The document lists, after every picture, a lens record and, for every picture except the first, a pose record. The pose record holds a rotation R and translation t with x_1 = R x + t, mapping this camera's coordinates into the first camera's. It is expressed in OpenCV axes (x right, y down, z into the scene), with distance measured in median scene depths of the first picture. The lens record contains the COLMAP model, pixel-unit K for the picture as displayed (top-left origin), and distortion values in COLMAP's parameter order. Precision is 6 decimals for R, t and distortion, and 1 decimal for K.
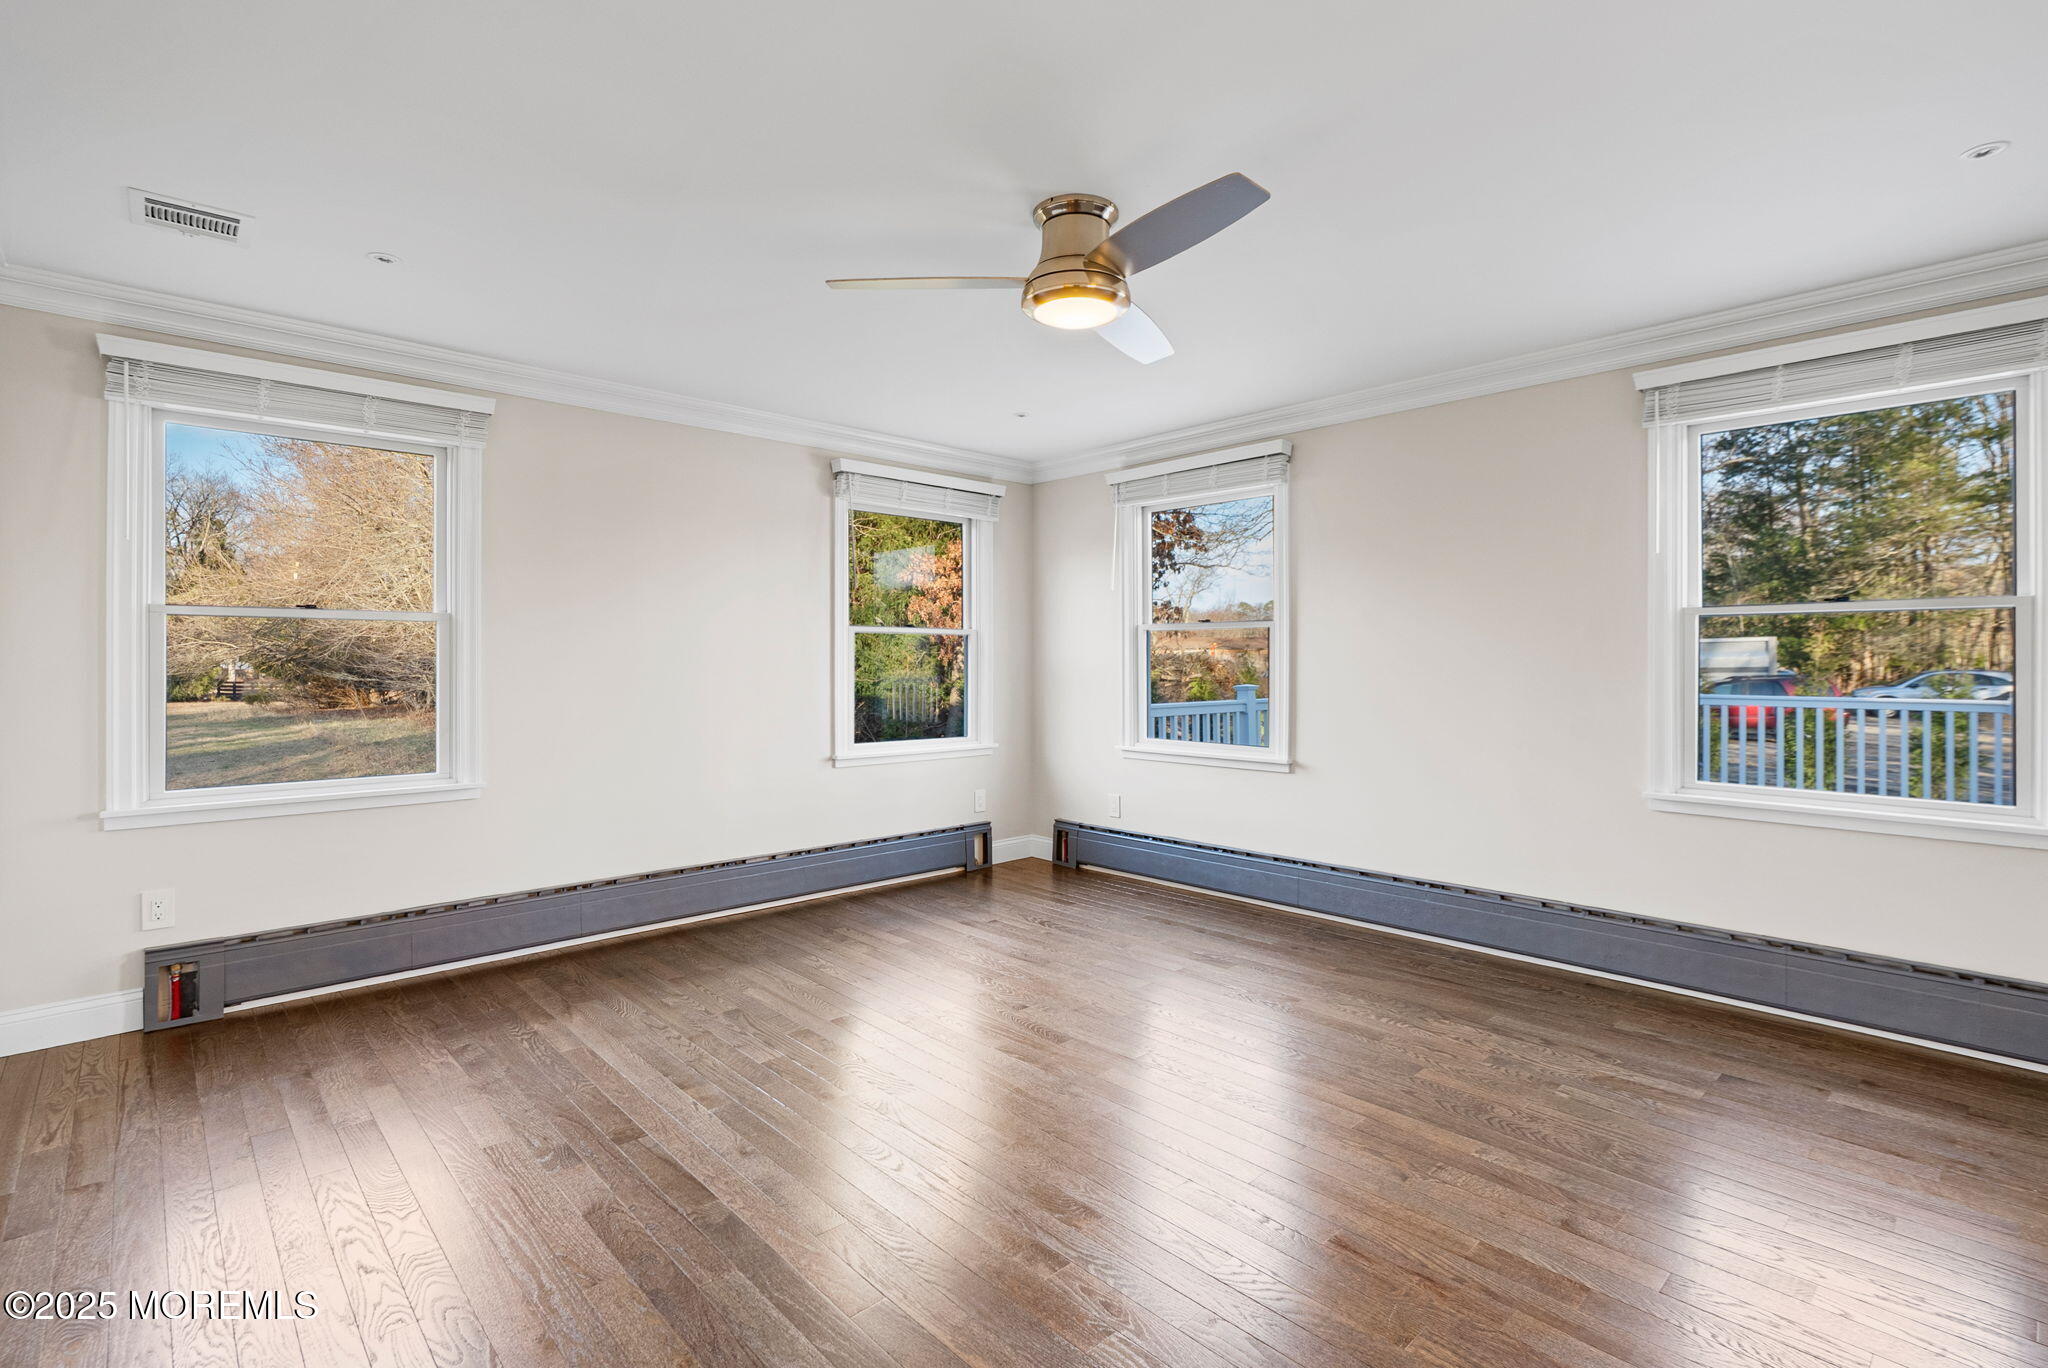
lens RADIAL K [[970.1, 0, 1026.8], [0, 970.1, 658.8], [0, 0, 1]] dist [0.002388, 0.000210]
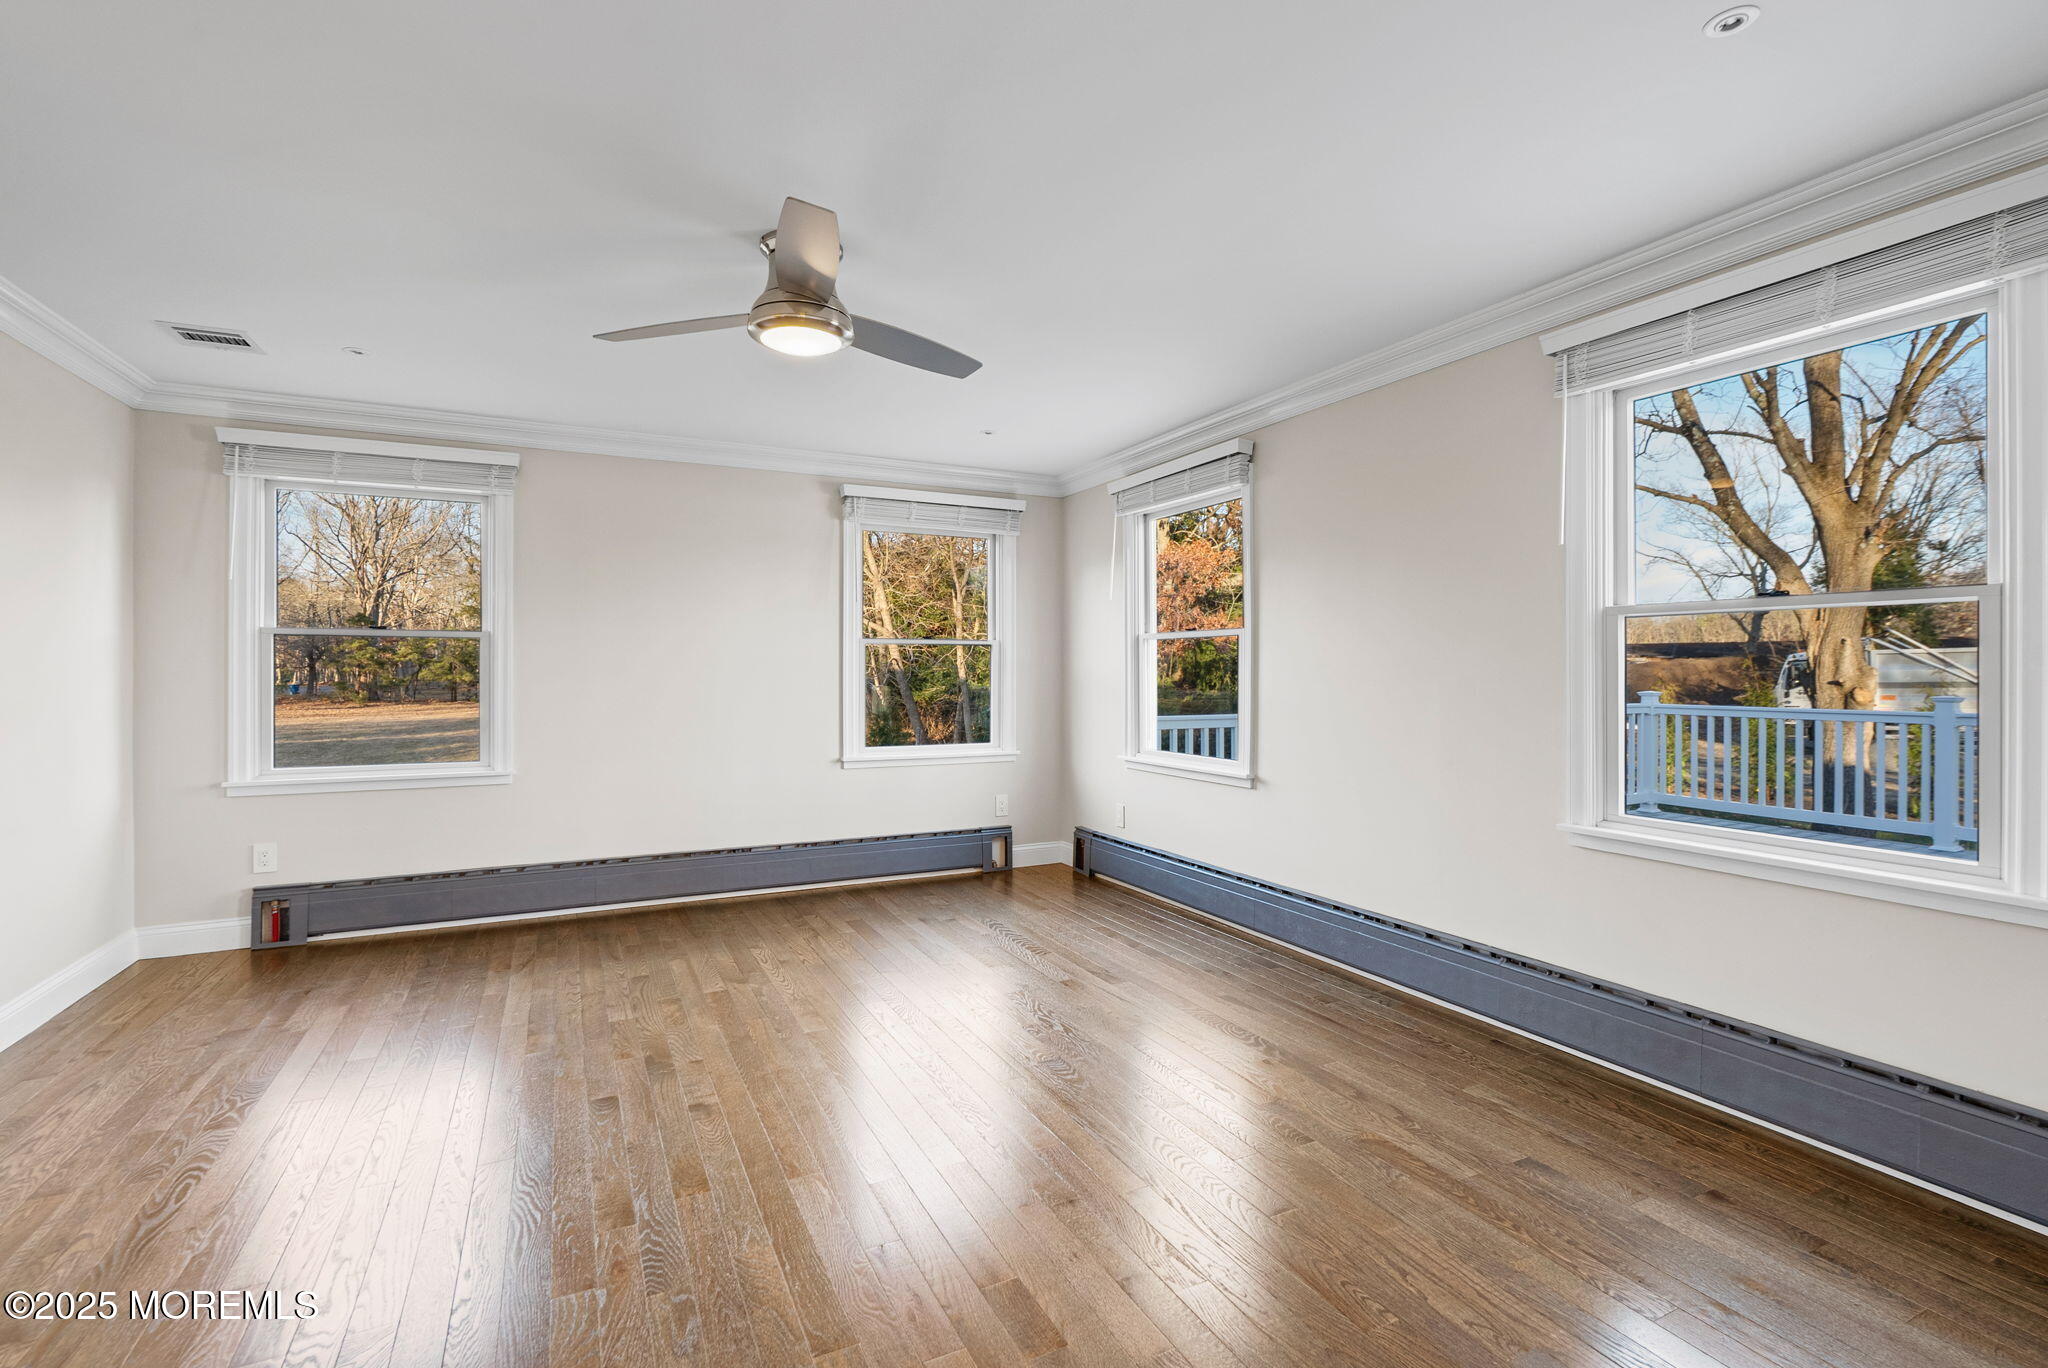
lens RADIAL K [[943.0, 0, 1018.5], [0, 943.0, 669.9], [0, 0, 1]] dist [0.002798, 0.000356]
pose [[0.956113, 0.000147, -0.292997, 0.379570], [0.000181, 0.999999, 0.001090, 0.000403], [0.292997, -0.001095, 0.956113, 0.058304]]
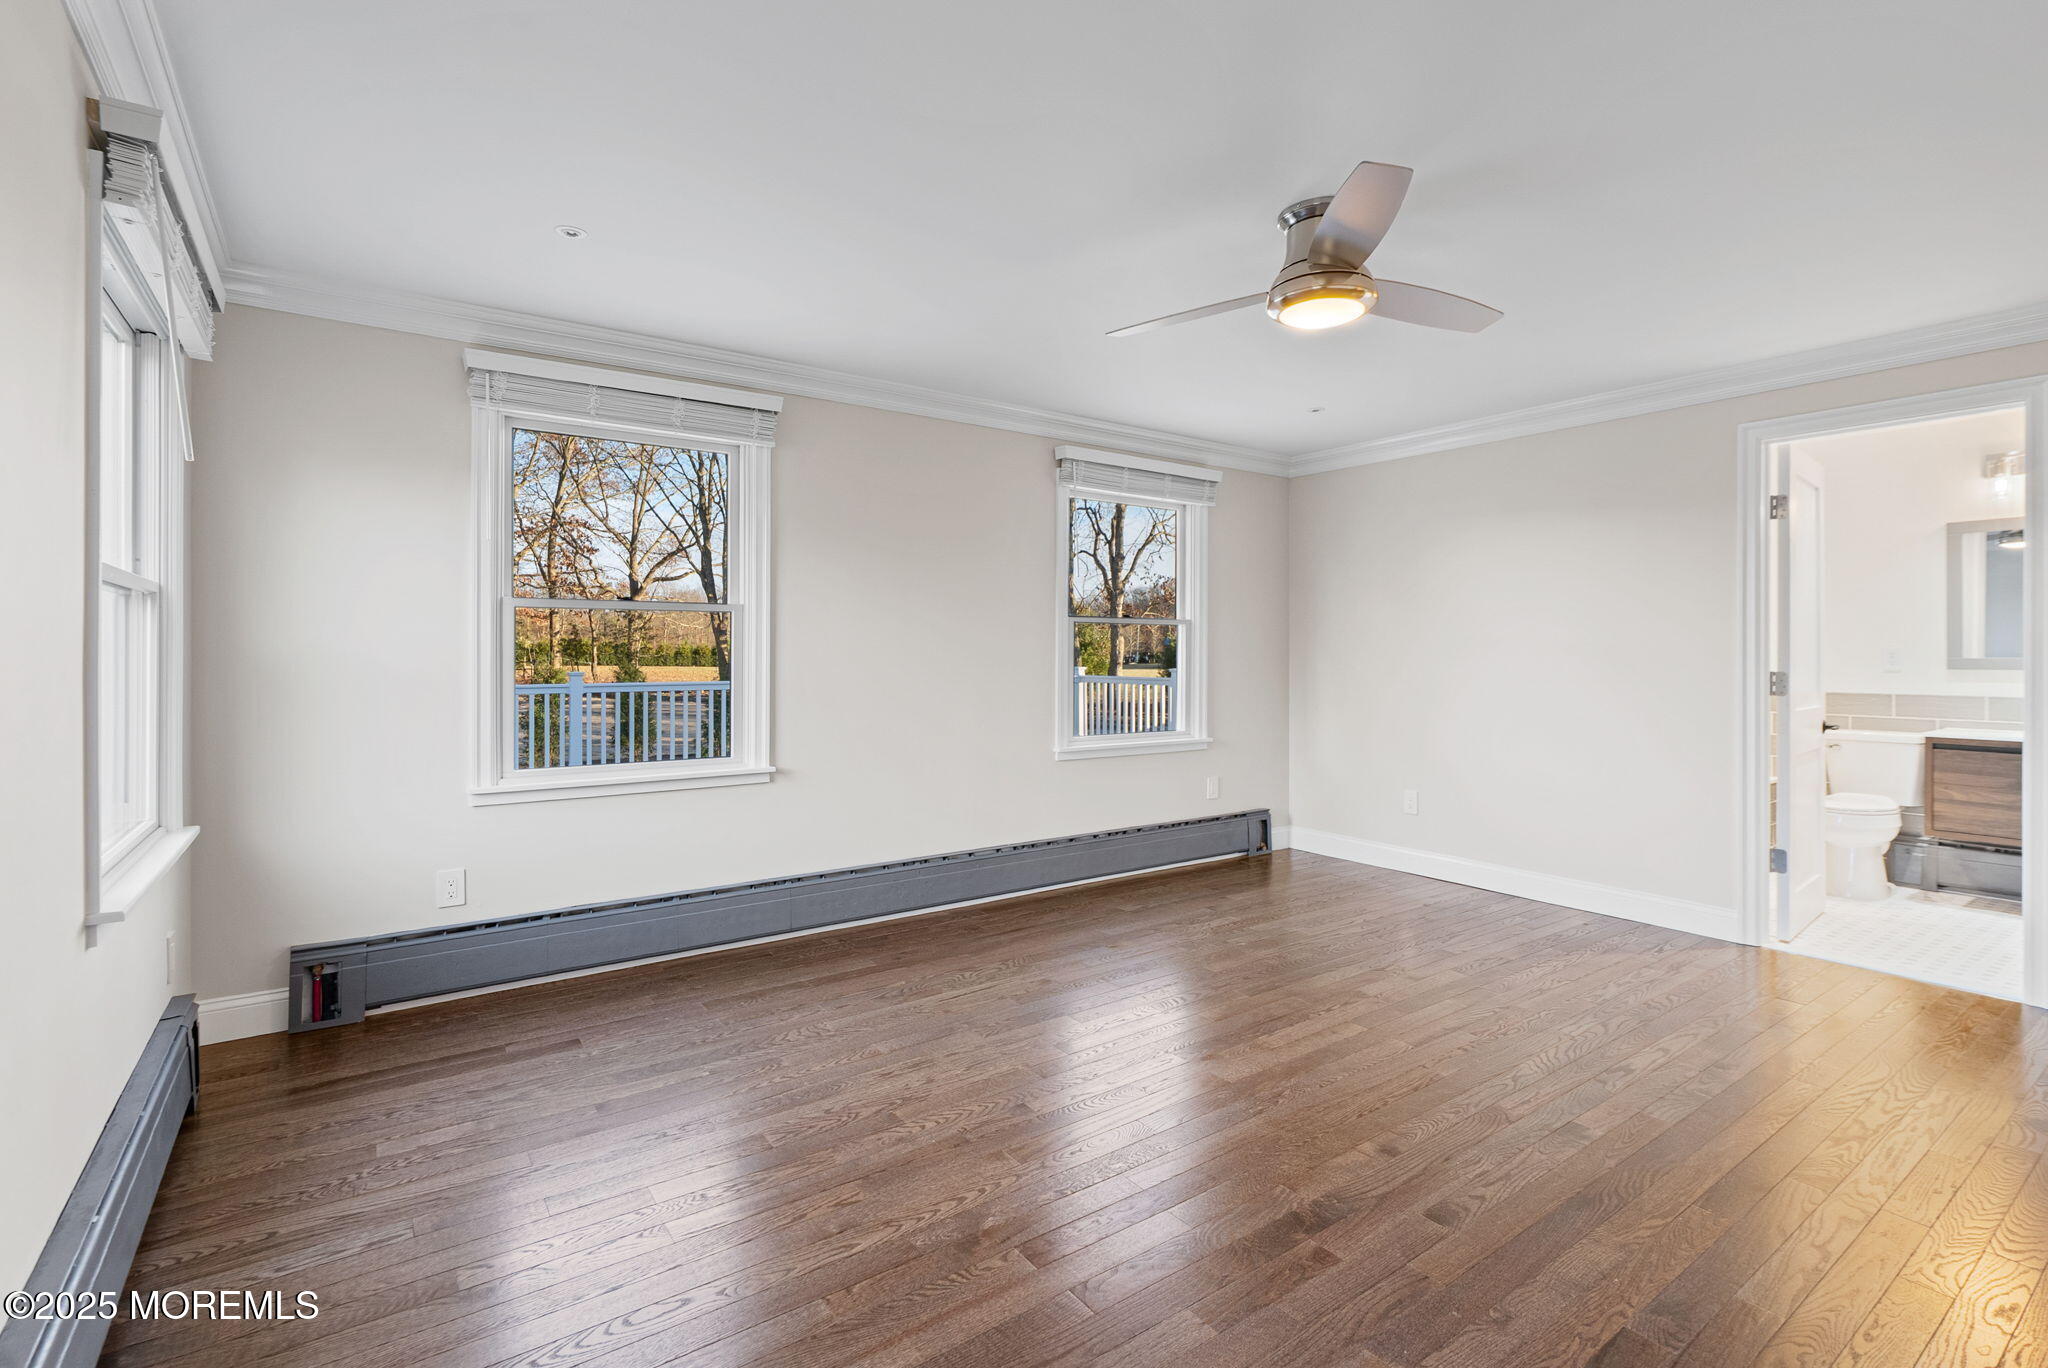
lens RADIAL K [[970.1, 0, 1026.8], [0, 970.1, 658.8], [0, 0, 1]] dist [0.002388, 0.000210]
pose [[0.120686, -0.003721, 0.992684, -0.656537], [-0.001447, 0.999991, 0.003924, 0.004356], [-0.992690, -0.001910, 0.120680, 0.782642]]
